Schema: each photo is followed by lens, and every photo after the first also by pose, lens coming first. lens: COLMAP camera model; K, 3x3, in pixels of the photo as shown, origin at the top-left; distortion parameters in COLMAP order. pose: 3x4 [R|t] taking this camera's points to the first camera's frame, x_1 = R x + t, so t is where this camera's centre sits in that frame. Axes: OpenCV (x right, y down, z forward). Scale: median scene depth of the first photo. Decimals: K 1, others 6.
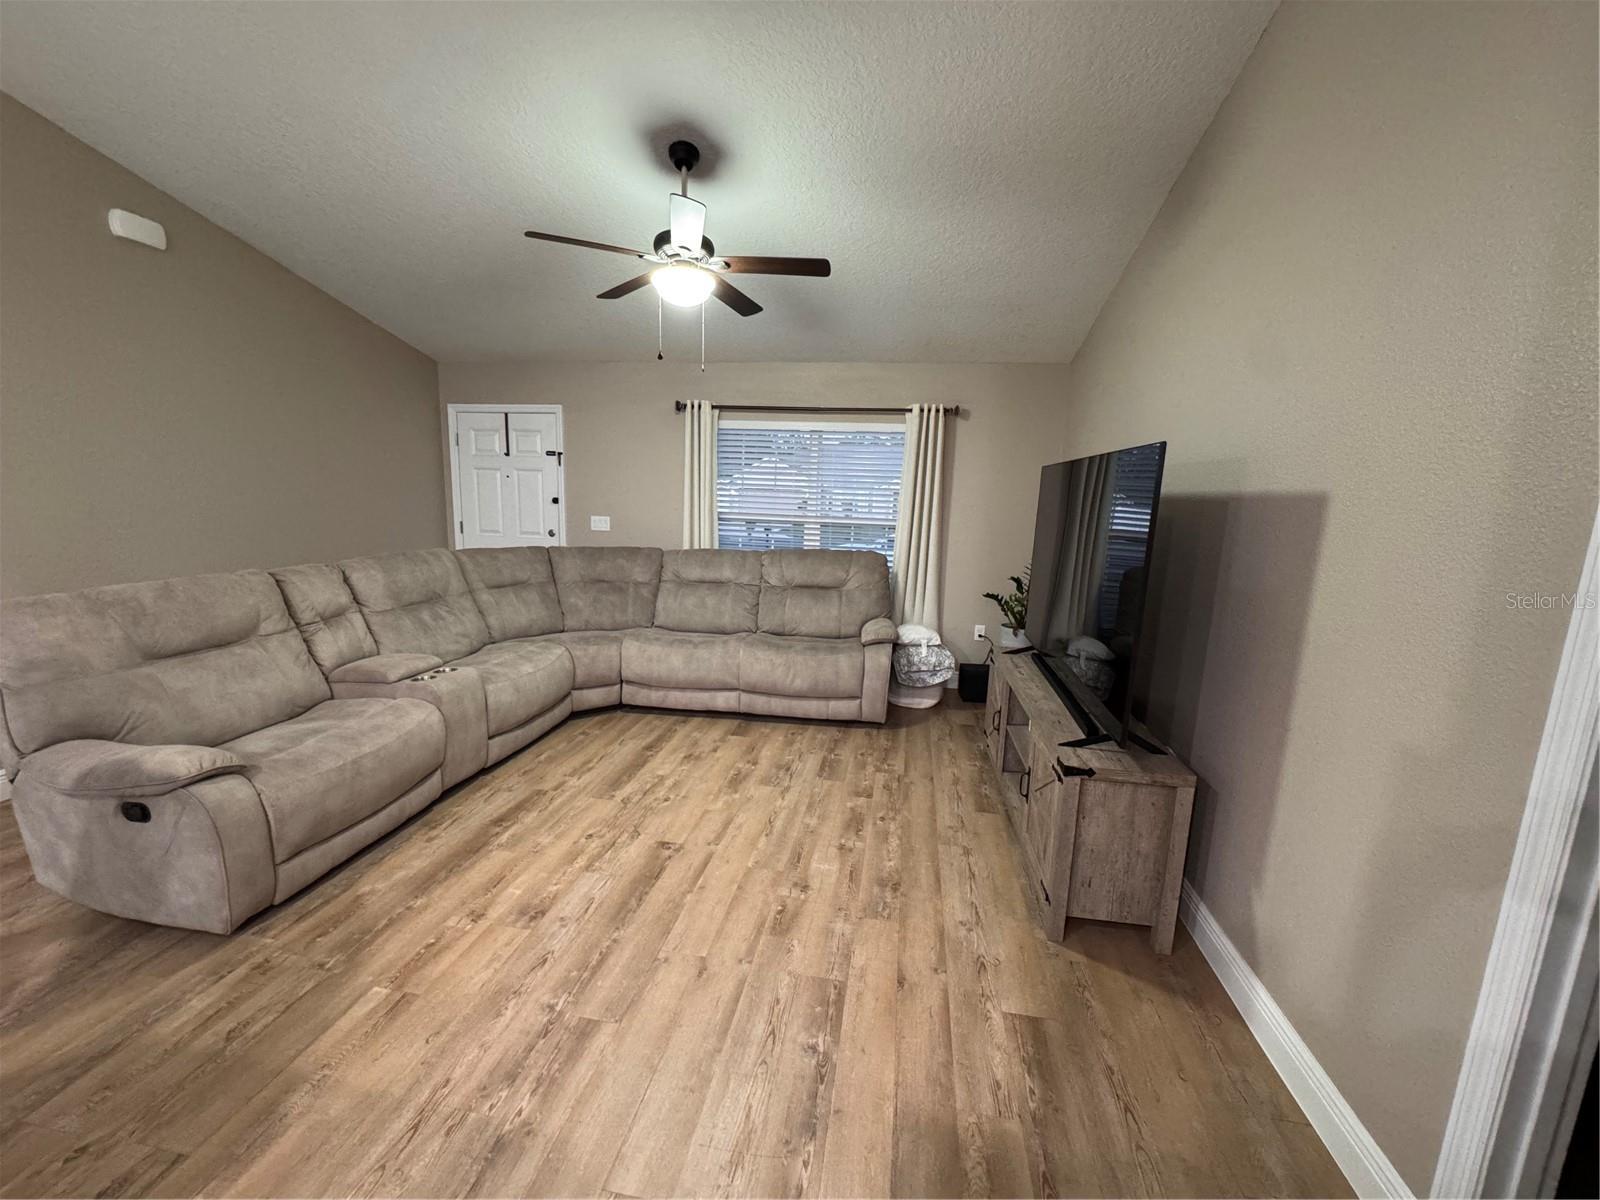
lens RADIAL K [[640.4, 0, 803.0], [0, 640.4, 598.8], [0, 0, 1]] dist [-0.003924, 0.000302]
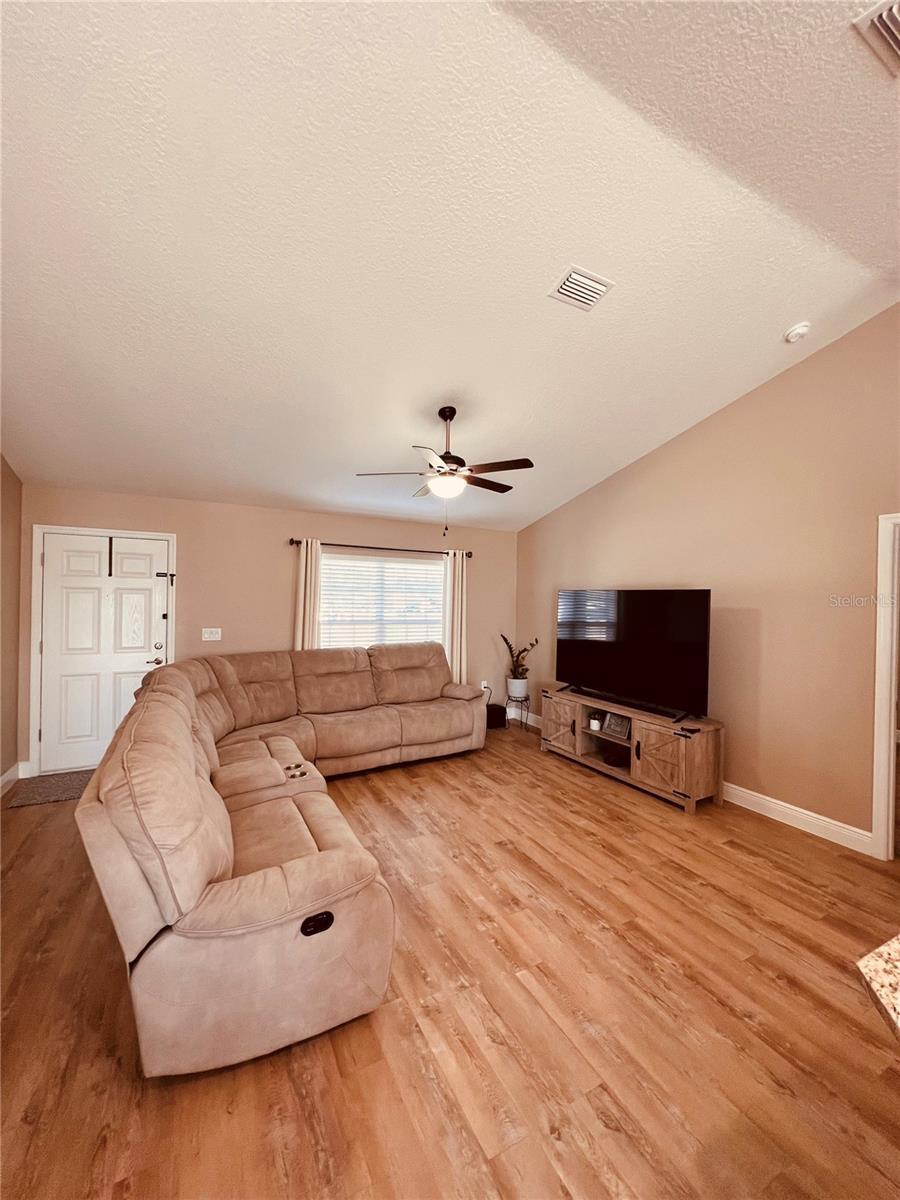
lens RADIAL K [[478.7, 0, 450.0], [0, 478.7, 598.4], [0, 0, 1]] dist [-0.001476, 0.000112]
pose [[0.791950, -0.018202, 0.610314, -0.881528], [0.106228, 0.988420, -0.108363, -0.073310], [-0.601274, 0.150650, 0.784713, 0.078784]]
